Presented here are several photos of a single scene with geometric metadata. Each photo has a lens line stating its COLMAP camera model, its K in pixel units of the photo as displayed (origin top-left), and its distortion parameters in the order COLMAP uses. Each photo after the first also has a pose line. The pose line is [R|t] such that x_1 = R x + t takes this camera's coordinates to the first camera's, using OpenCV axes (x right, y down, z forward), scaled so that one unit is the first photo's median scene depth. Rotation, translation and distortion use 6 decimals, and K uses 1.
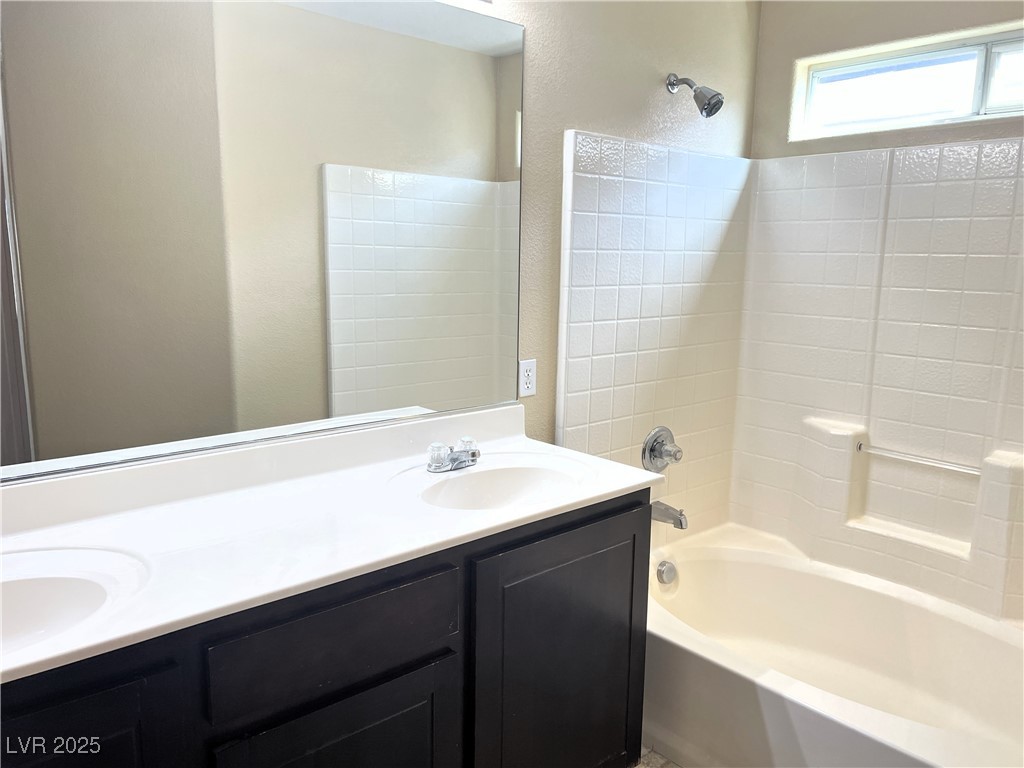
lens RADIAL K [[767.6, 0, 507.1], [0, 767.6, 376.0], [0, 0, 1]] dist [0.091141, -0.090677]
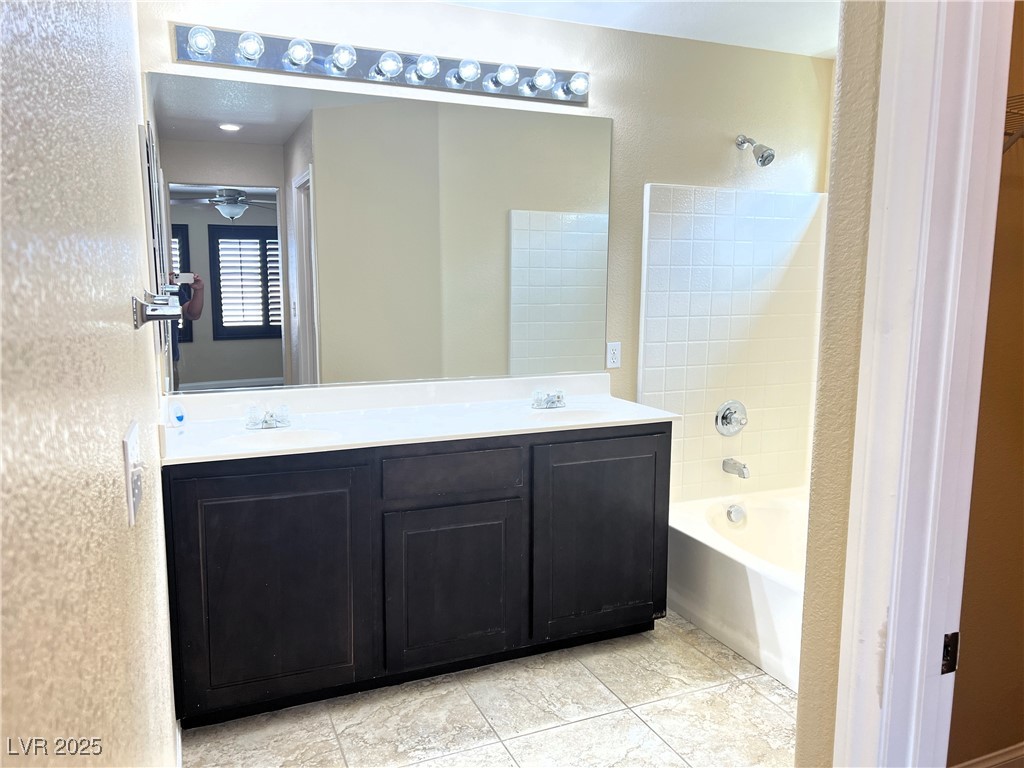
lens RADIAL K [[767.6, 0, 507.1], [0, 767.6, 376.0], [0, 0, 1]] dist [0.091141, -0.090677]
pose [[0.947749, 0.028333, -0.317756, 0.291635], [-0.040680, 0.998650, -0.032290, 0.094875], [0.316412, 0.043529, 0.947623, -0.418595]]
